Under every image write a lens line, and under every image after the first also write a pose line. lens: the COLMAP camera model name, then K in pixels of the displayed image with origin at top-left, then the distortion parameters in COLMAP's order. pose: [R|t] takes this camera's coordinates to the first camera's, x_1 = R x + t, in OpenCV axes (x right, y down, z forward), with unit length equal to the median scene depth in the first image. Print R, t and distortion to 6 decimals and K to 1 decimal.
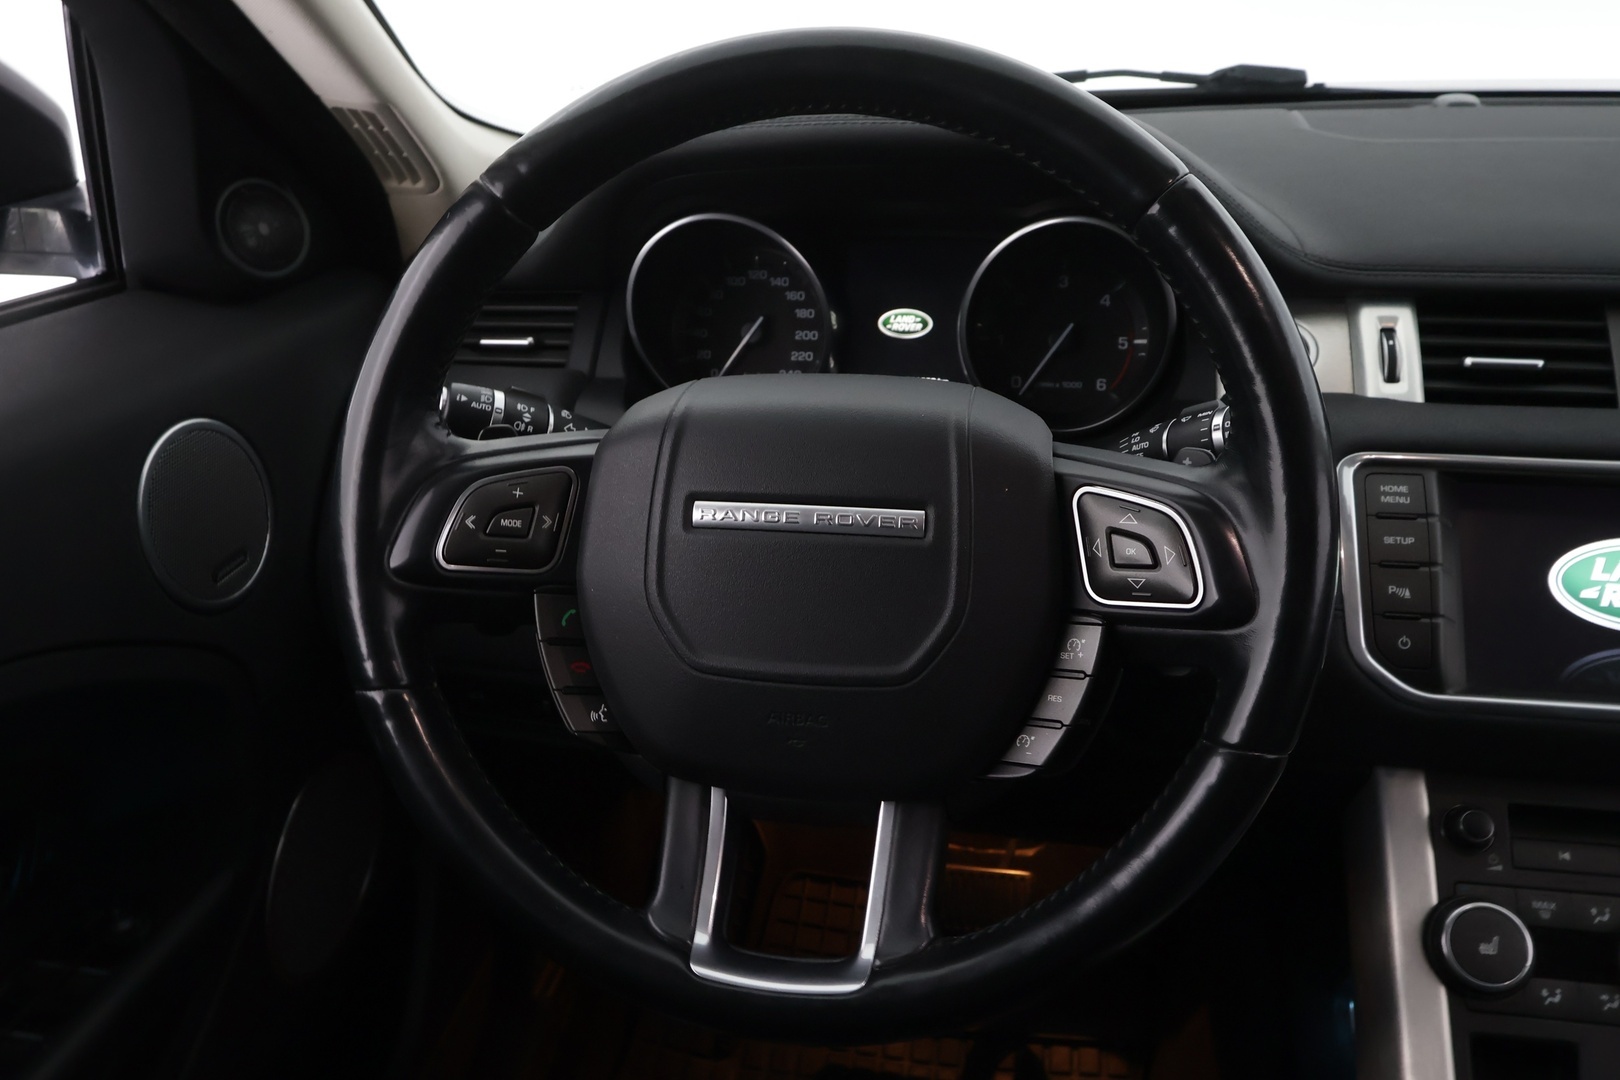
lens RADIAL K [[1349.1, 0, 814.9], [0, 1349.1, 522.1], [0, 0, 1]] dist [0.005880, 0.005083]
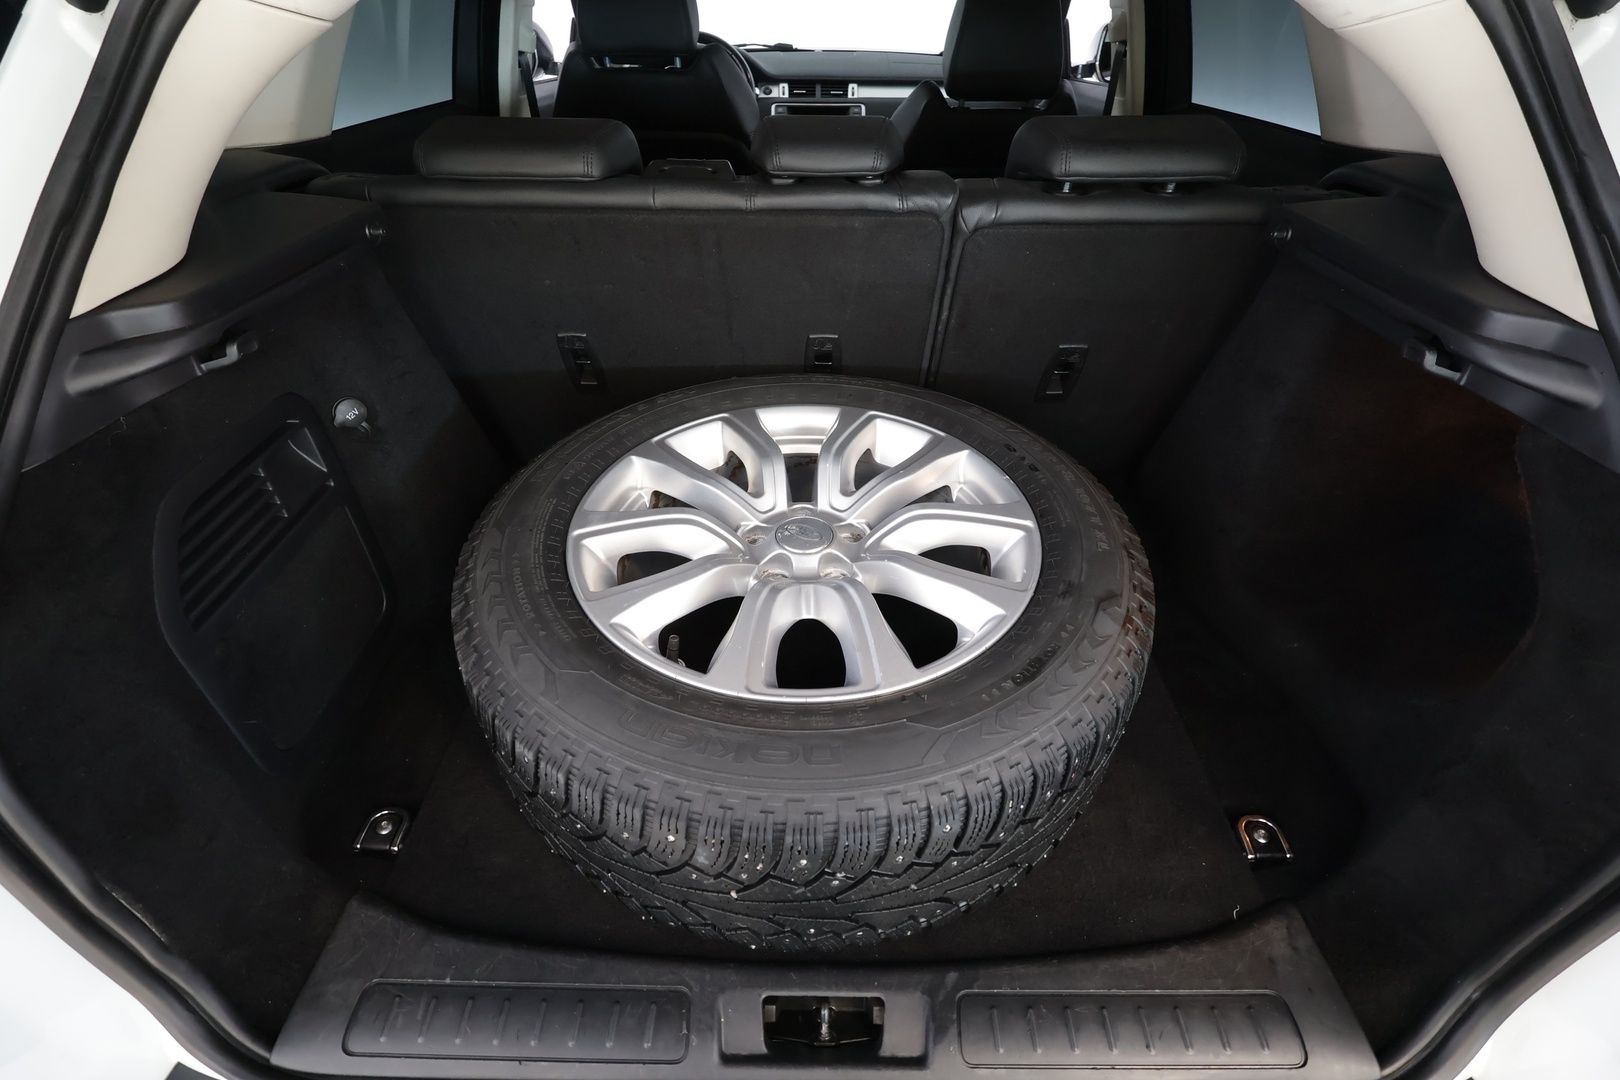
lens RADIAL K [[792.0, 0, 817.5], [0, 792.0, 536.5], [0, 0, 1]] dist [0.001048, 0.000314]
pose [[0.984913, -0.072968, 0.156915, -0.207181], [0.038294, 0.976175, 0.213579, 1.509533], [-0.168761, -0.204348, 0.964241, -4.066586]]
